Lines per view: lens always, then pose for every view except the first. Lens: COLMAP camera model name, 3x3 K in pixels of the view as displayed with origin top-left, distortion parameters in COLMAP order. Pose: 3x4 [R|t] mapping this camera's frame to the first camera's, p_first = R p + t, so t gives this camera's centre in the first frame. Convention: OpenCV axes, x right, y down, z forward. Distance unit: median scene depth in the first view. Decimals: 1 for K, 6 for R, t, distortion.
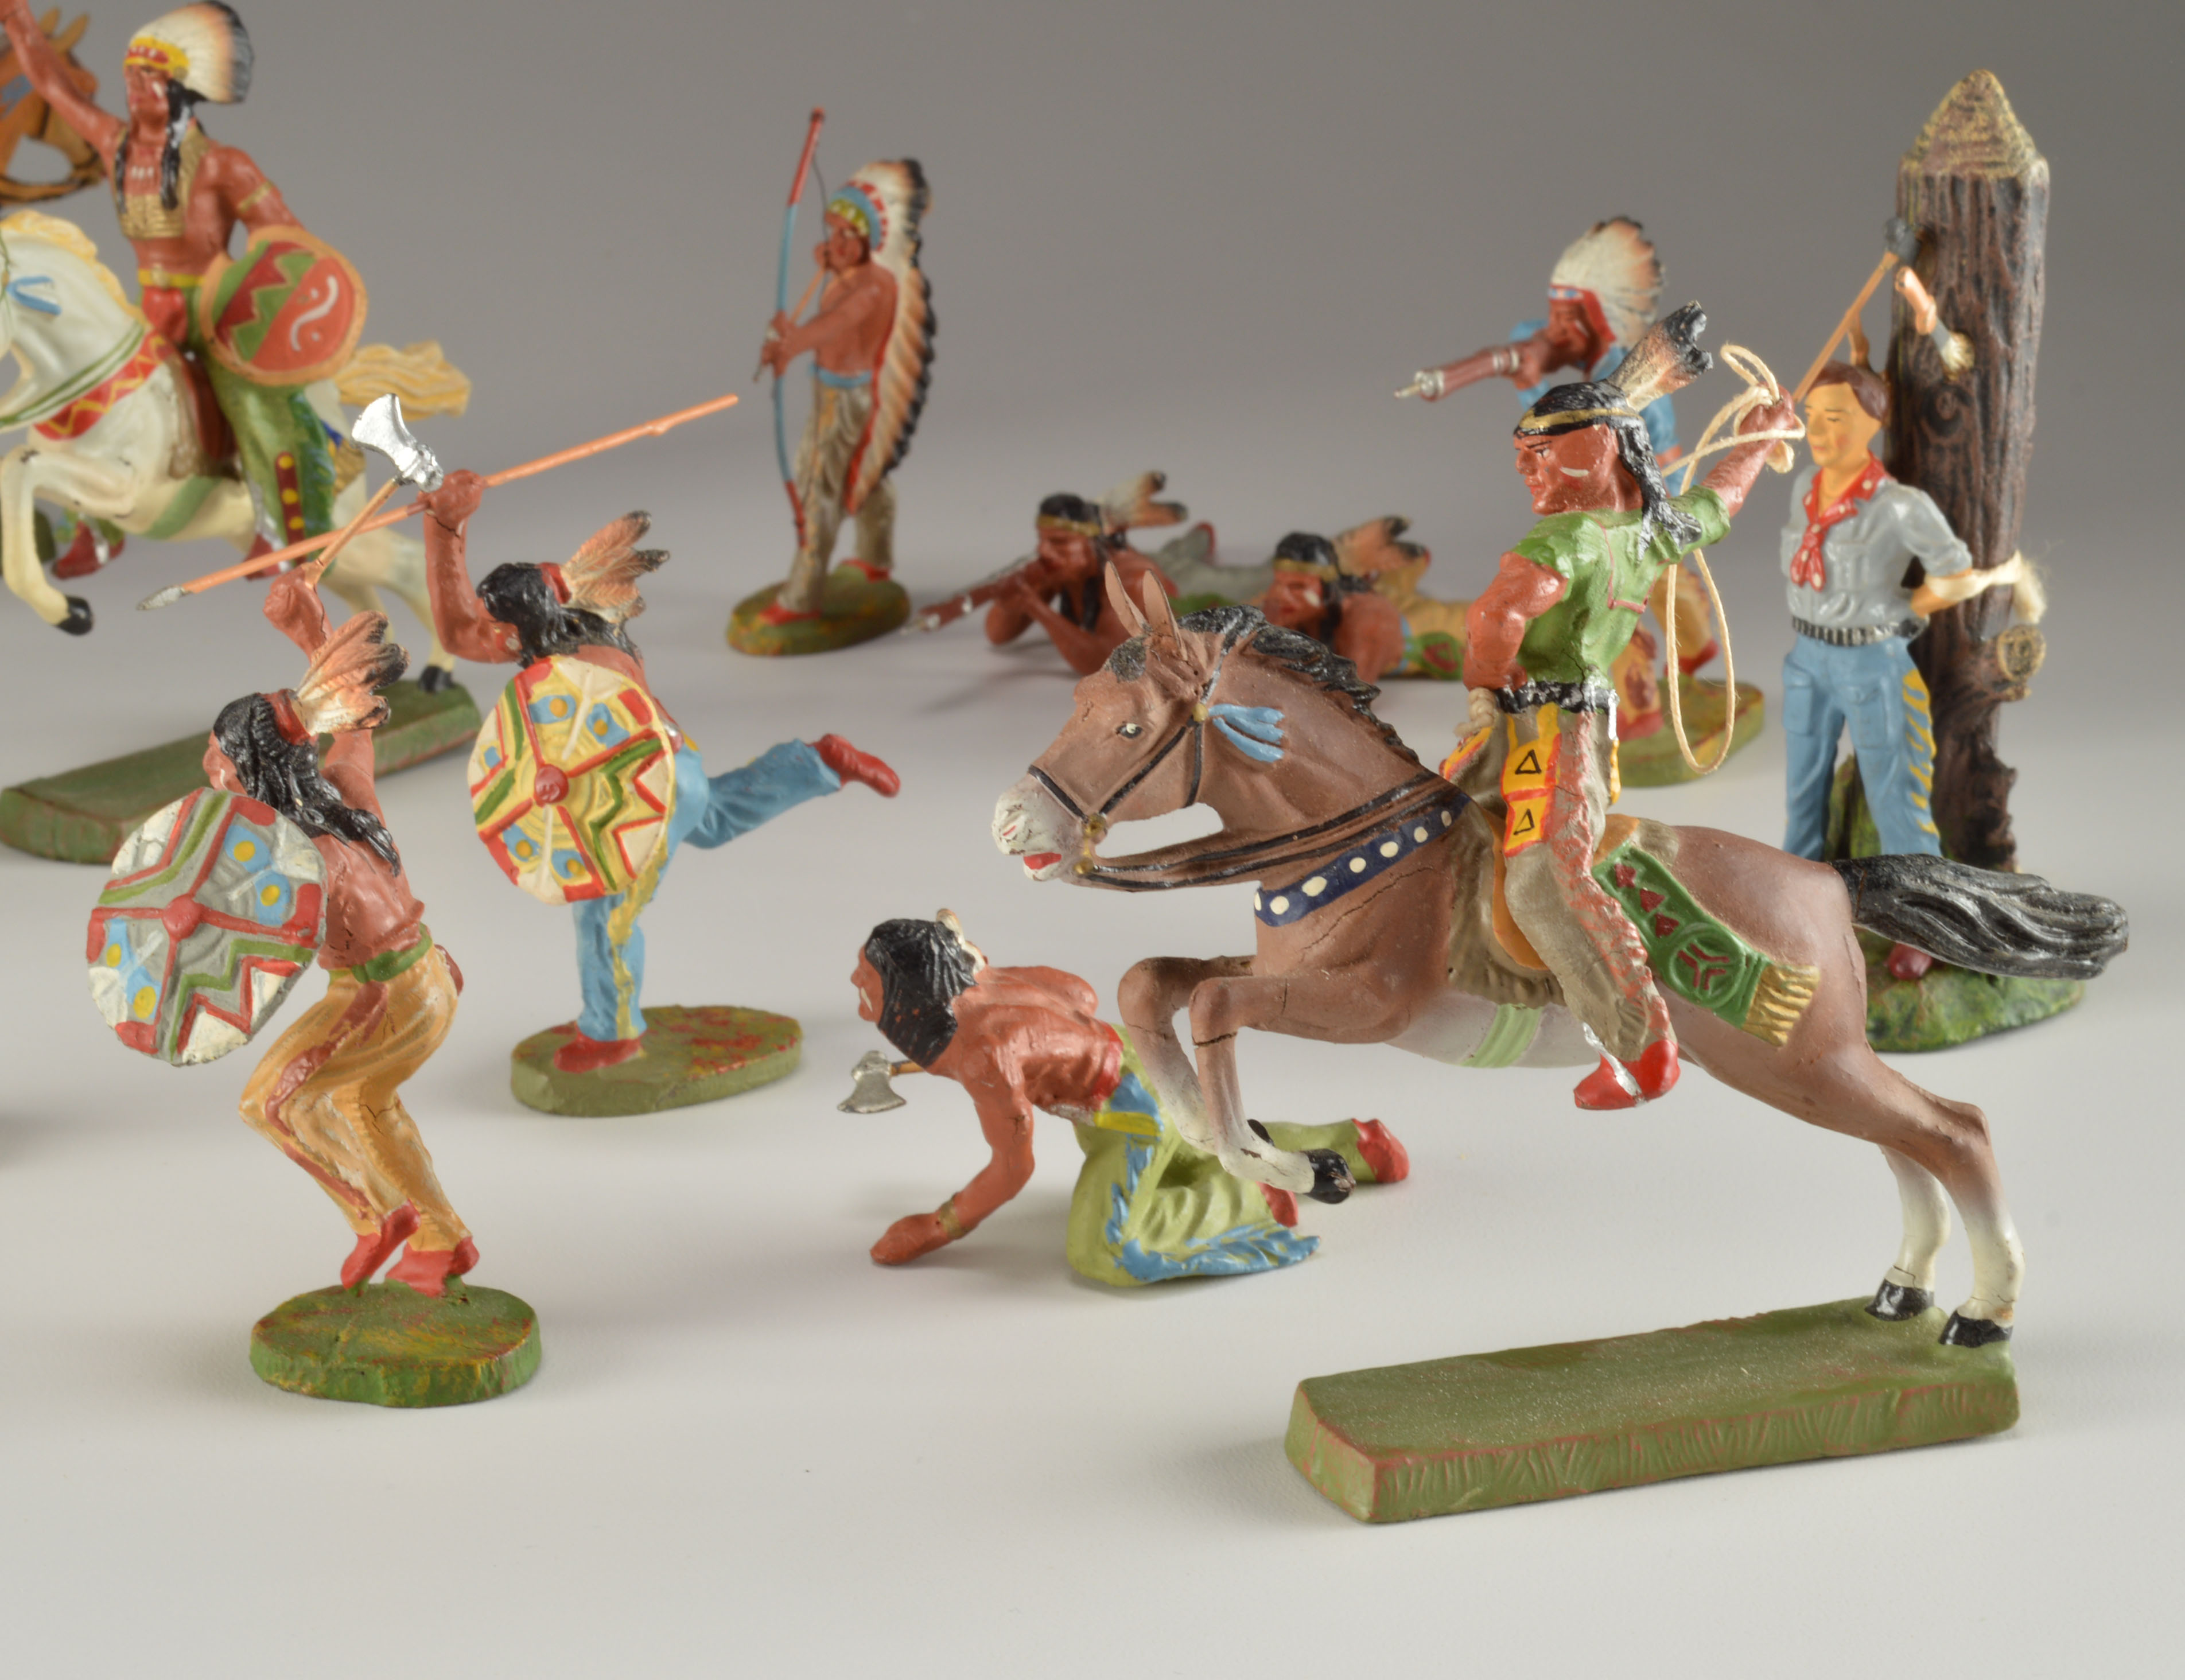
lens RADIAL K [[5221.6, 0, 1095.9], [0, 5221.6, 835.4], [0, 0, 1]] dist [0.012076, 0.000000]
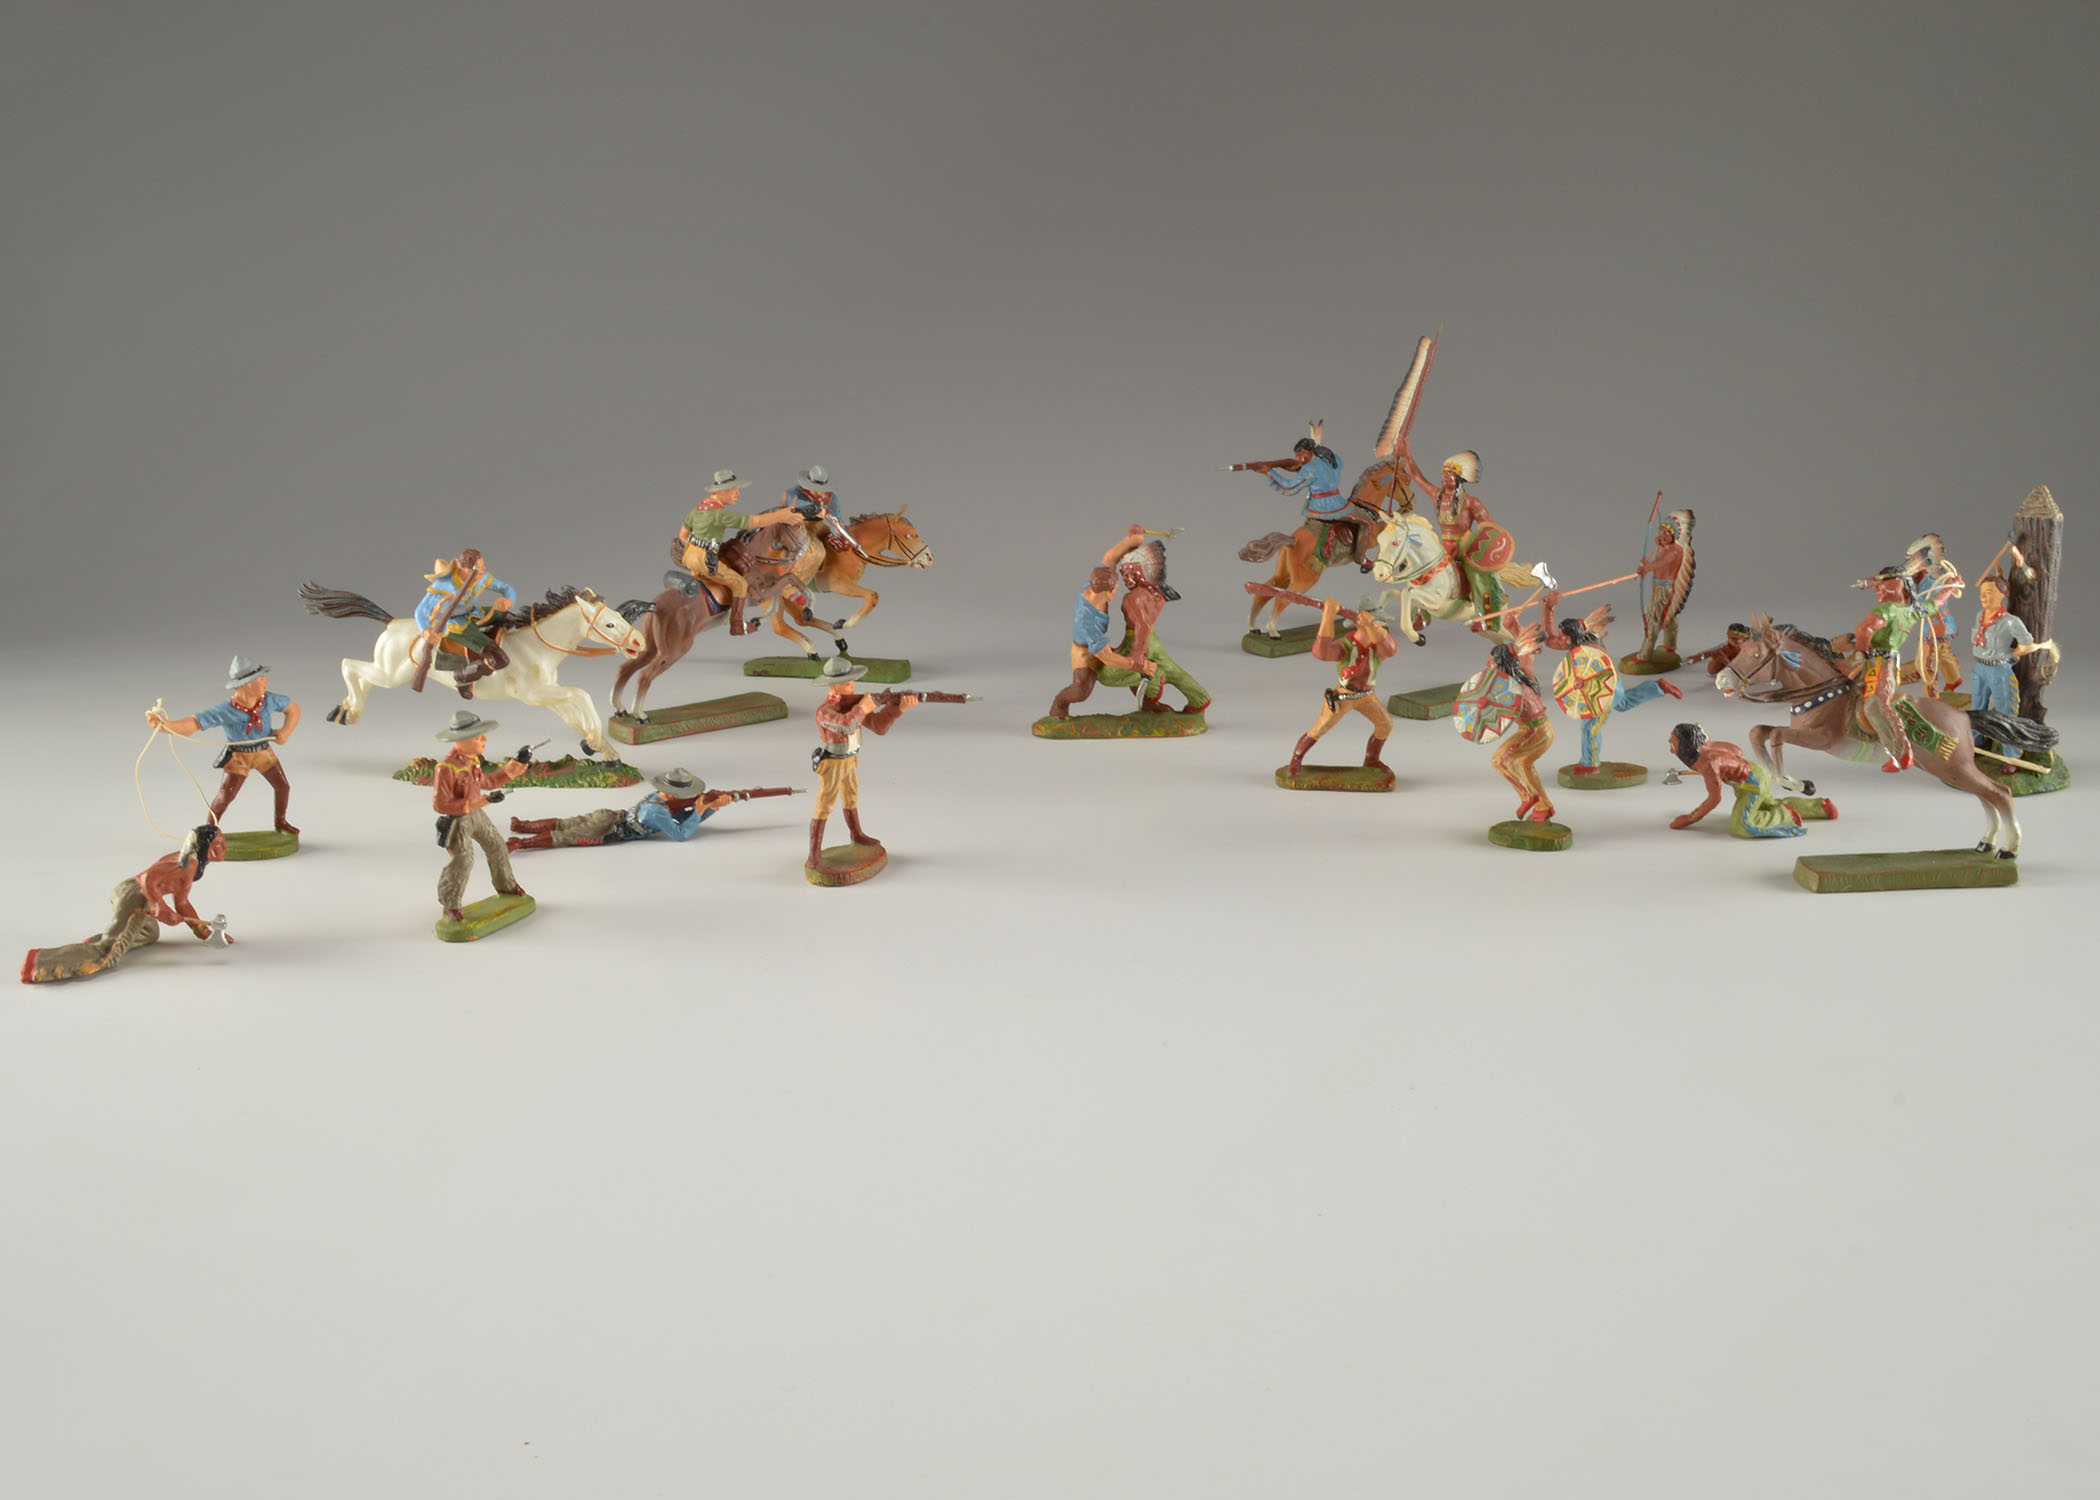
lens RADIAL K [[2645.2, 0, 1063.9], [0, 2645.2, 746.2], [0, 0, 1]] dist [-0.065694, 0.000000]
pose [[0.967228, 0.046657, -0.249584, 0.000593], [-0.059430, 0.997267, -0.043885, 0.118996], [0.246855, 0.057280, 0.967358, -0.686469]]
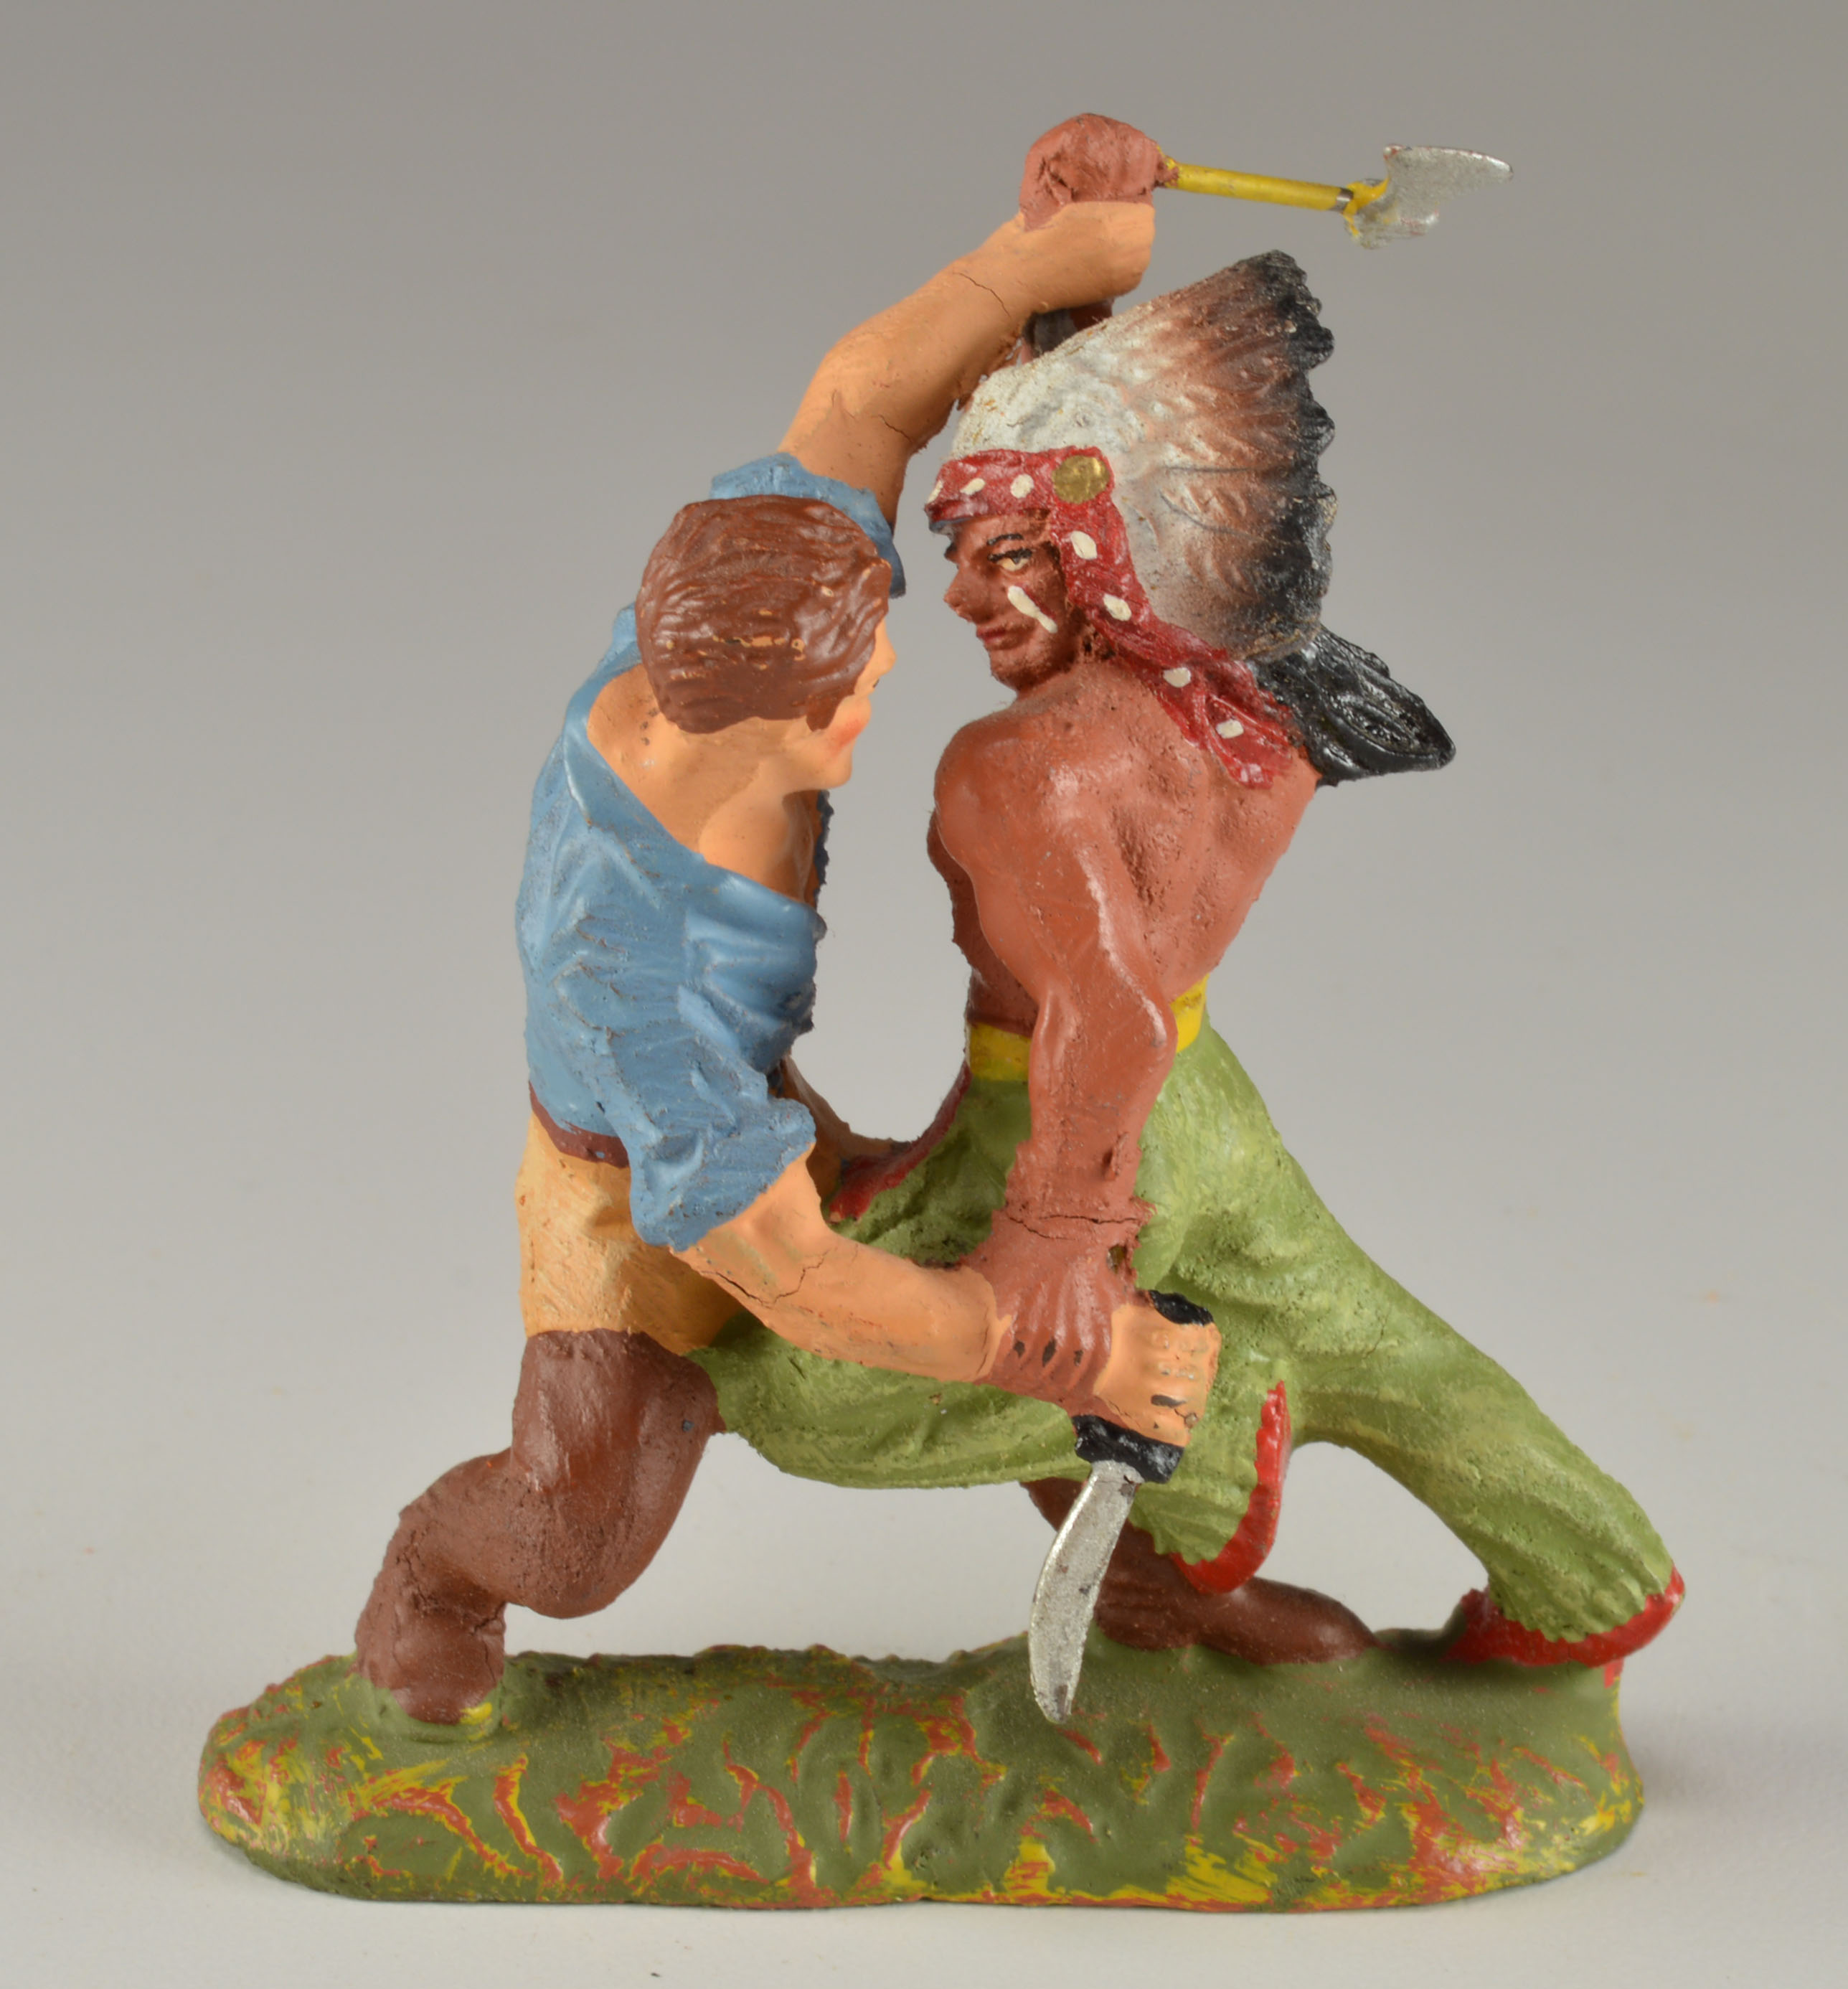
lens RADIAL K [[6577.1, 0, 919.6], [0, 6577.1, 988.7], [0, 0, 1]] dist [0.062903, 0.000000]
pose [[0.948337, 0.094955, -0.302722, -0.251019], [-0.090098, 0.995481, 0.030002, -0.055499], [0.304203, -0.001178, 0.952607, 0.531990]]
